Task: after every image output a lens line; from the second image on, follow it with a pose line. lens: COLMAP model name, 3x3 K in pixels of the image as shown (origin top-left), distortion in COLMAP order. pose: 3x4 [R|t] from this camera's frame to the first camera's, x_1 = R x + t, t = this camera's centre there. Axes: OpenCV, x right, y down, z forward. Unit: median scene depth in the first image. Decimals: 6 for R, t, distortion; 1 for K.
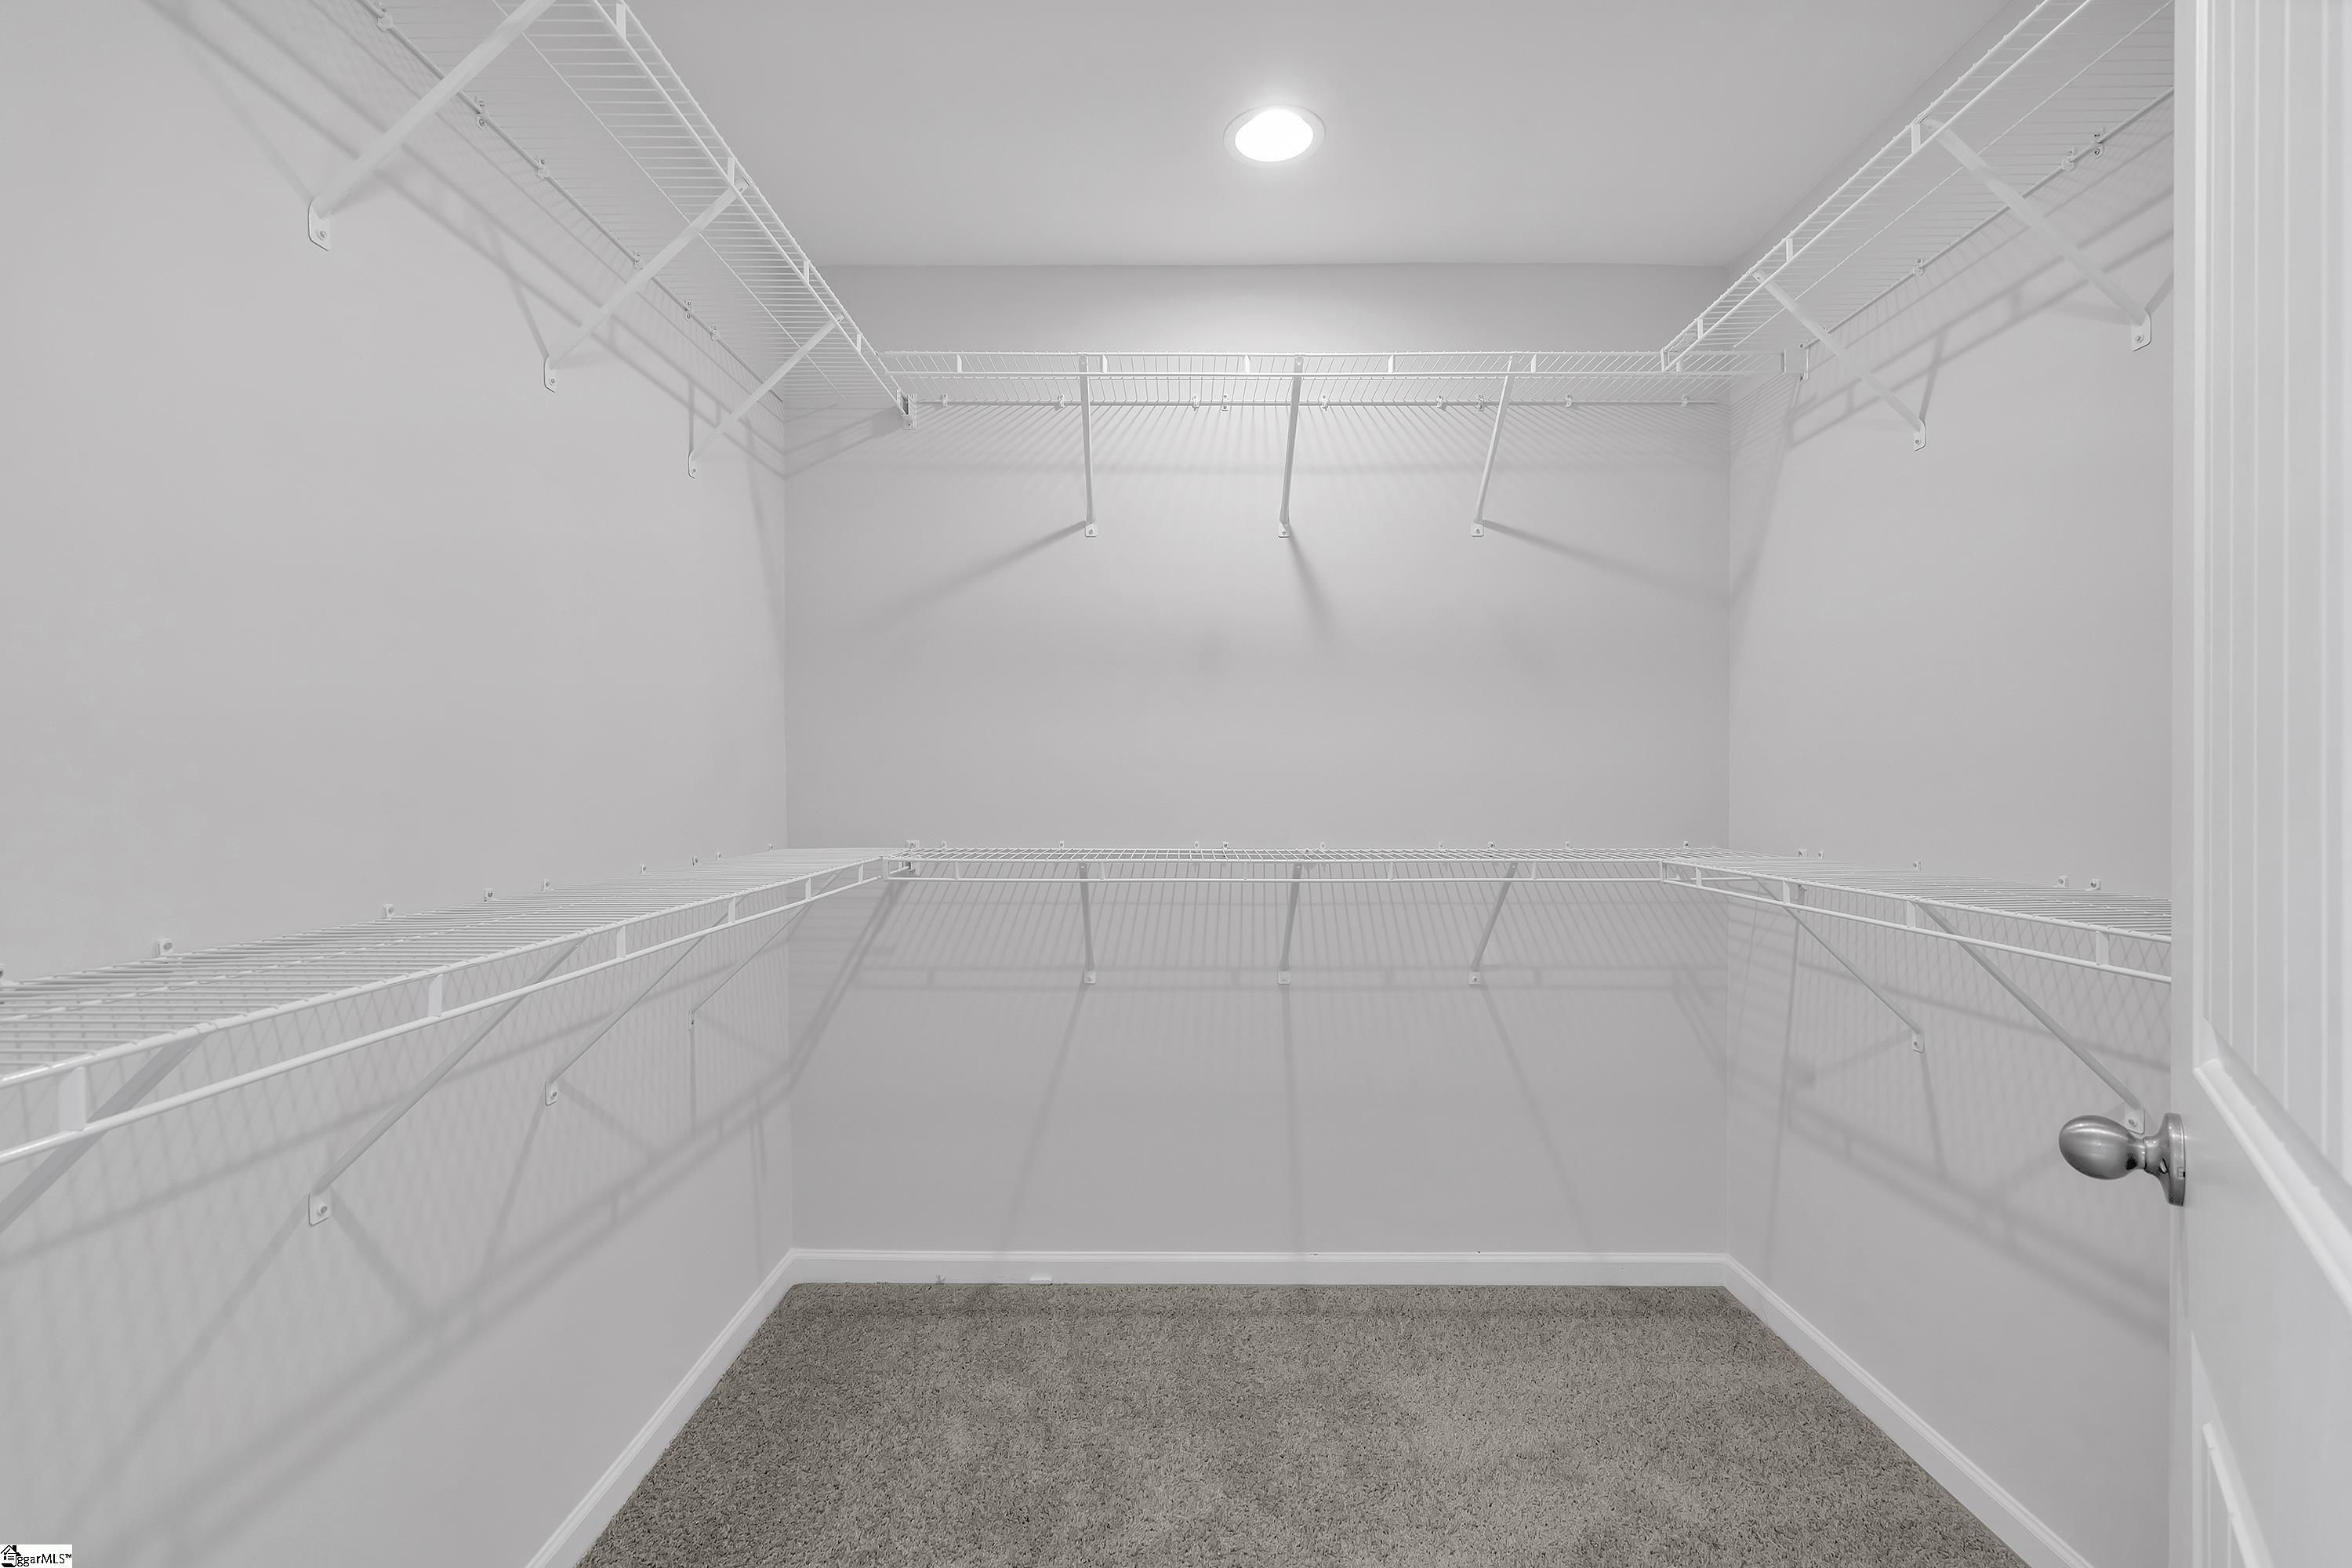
lens RADIAL K [[1048.1, 0, 1173.3], [0, 1048.1, 794.2], [0, 0, 1]] dist [-0.004460, 0.001464]
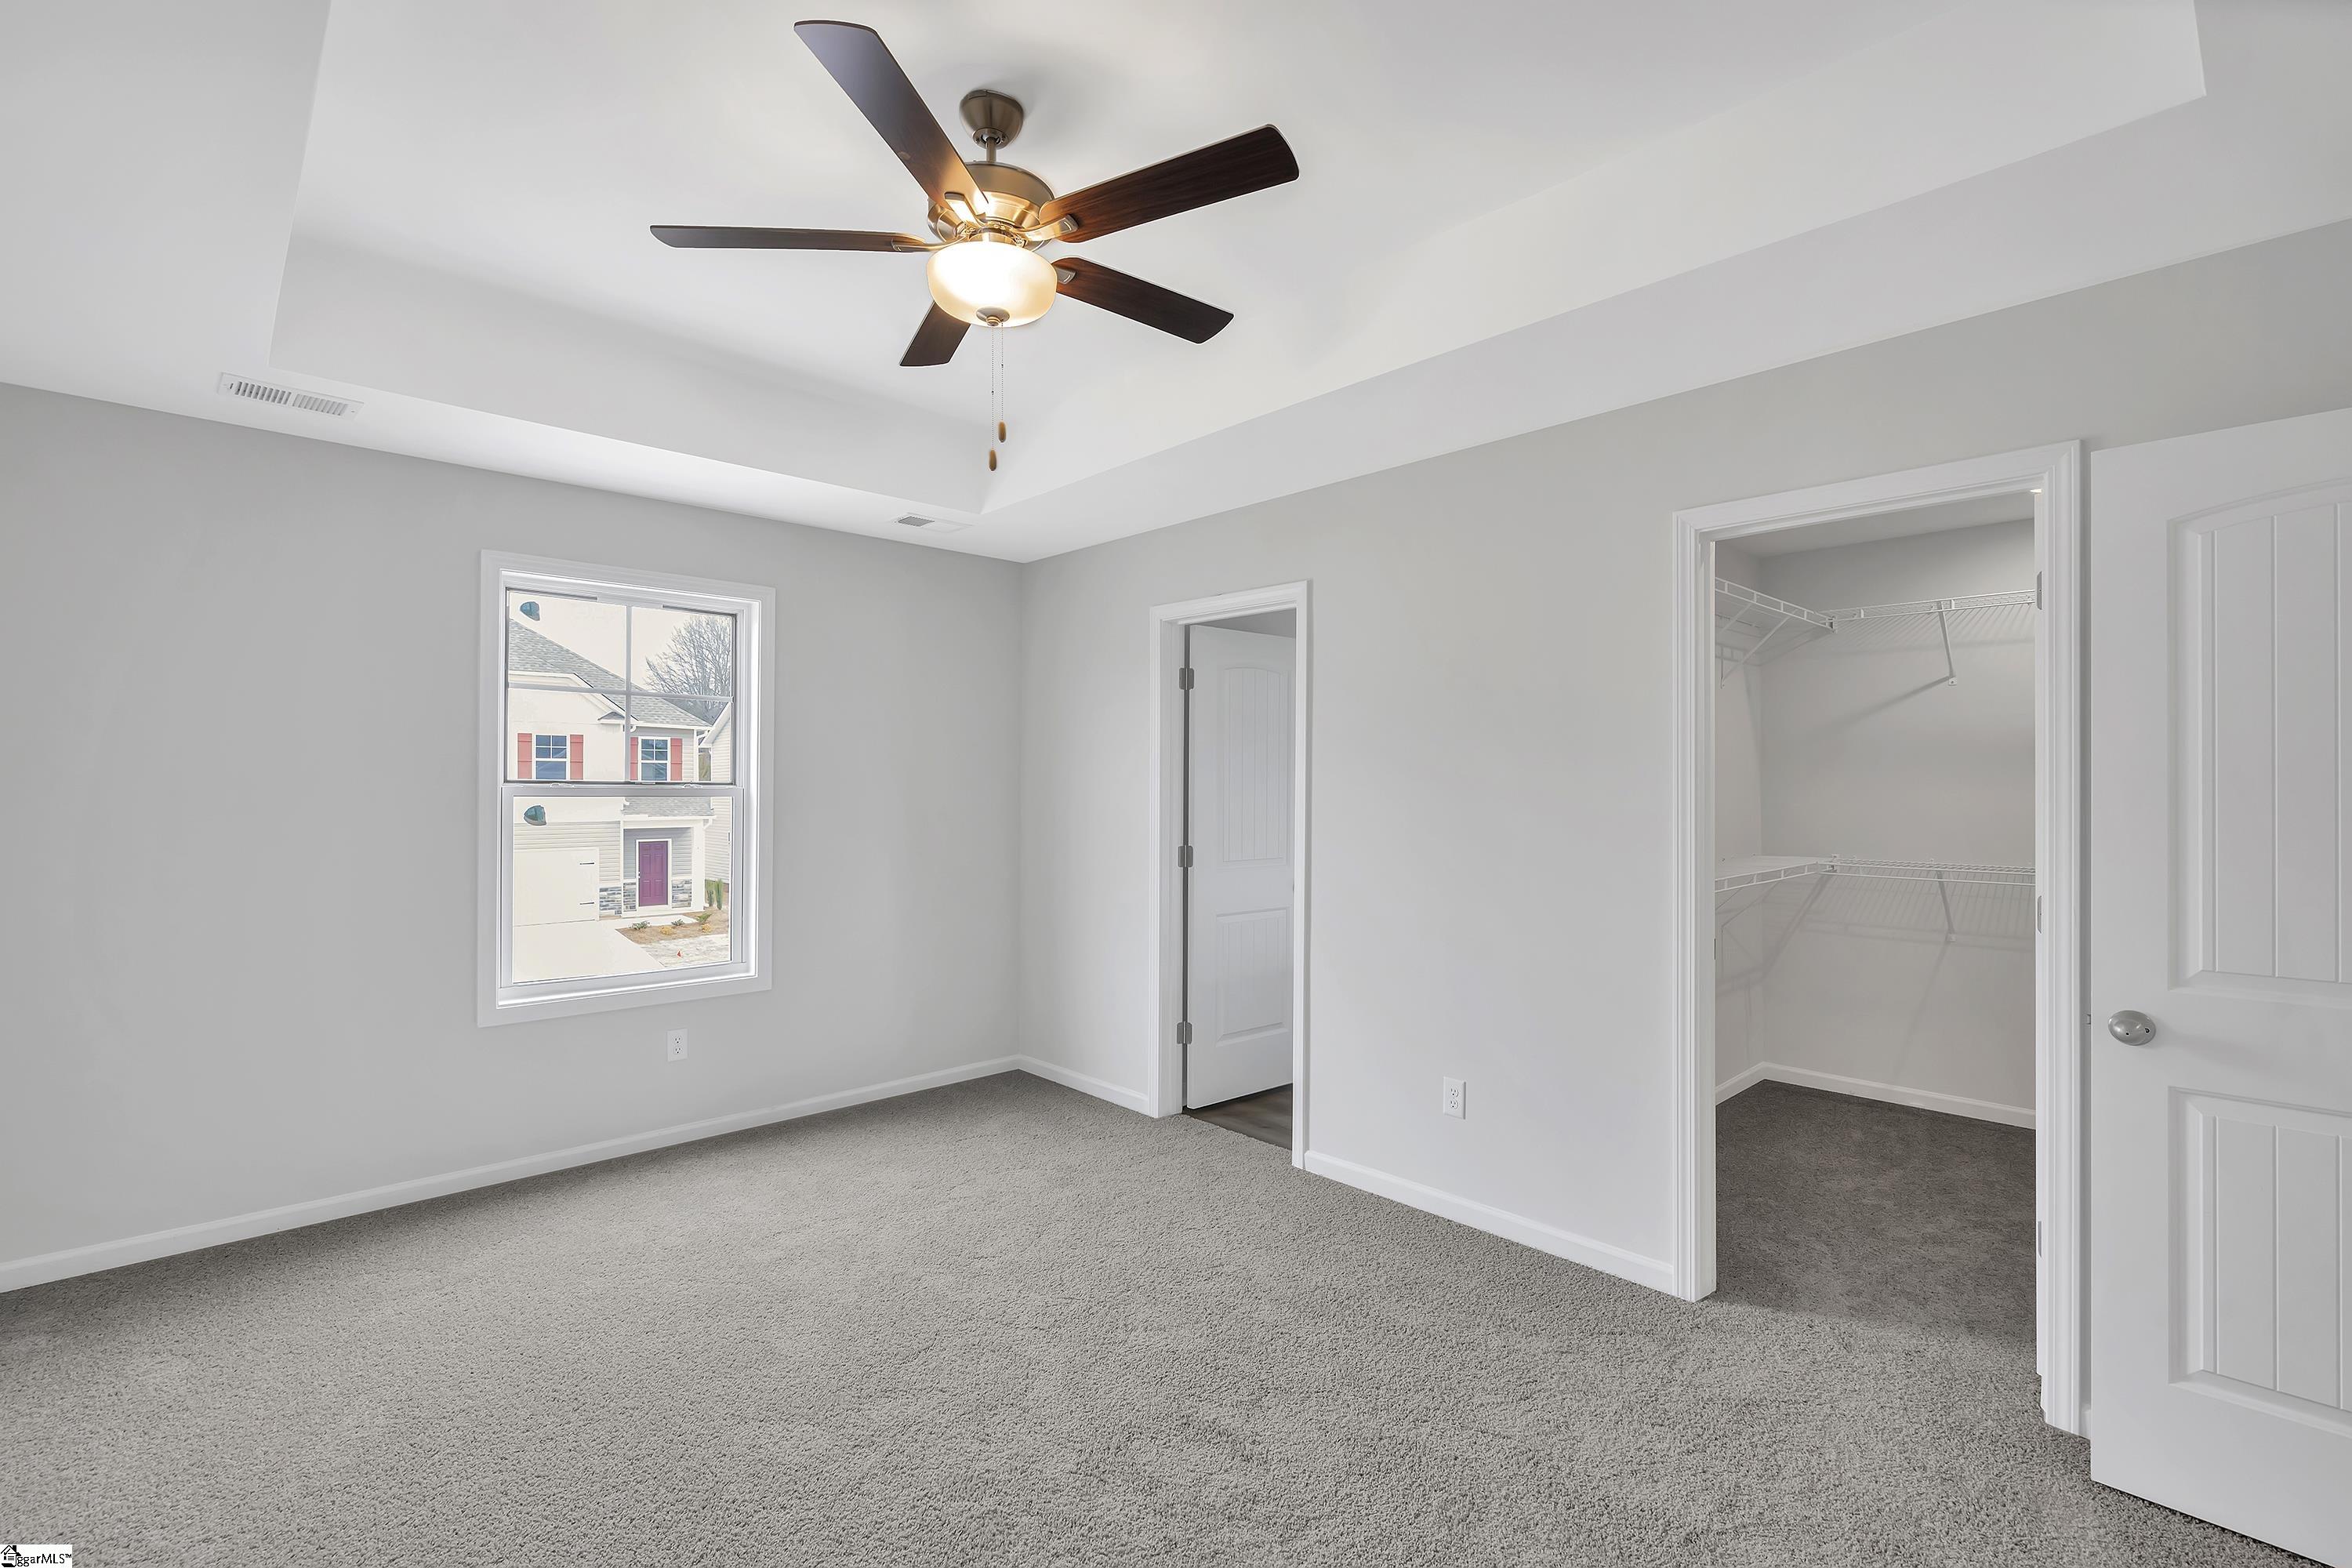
lens RADIAL K [[1048.1, 0, 1180.9], [0, 1048.1, 784.5], [0, 0, 1]] dist [-0.004460, 0.001464]
pose [[0.691014, -0.000382, -0.722841, 0.310695], [-0.006564, 0.999955, -0.006803, -0.063255], [0.722811, 0.009446, 0.690981, -1.200527]]
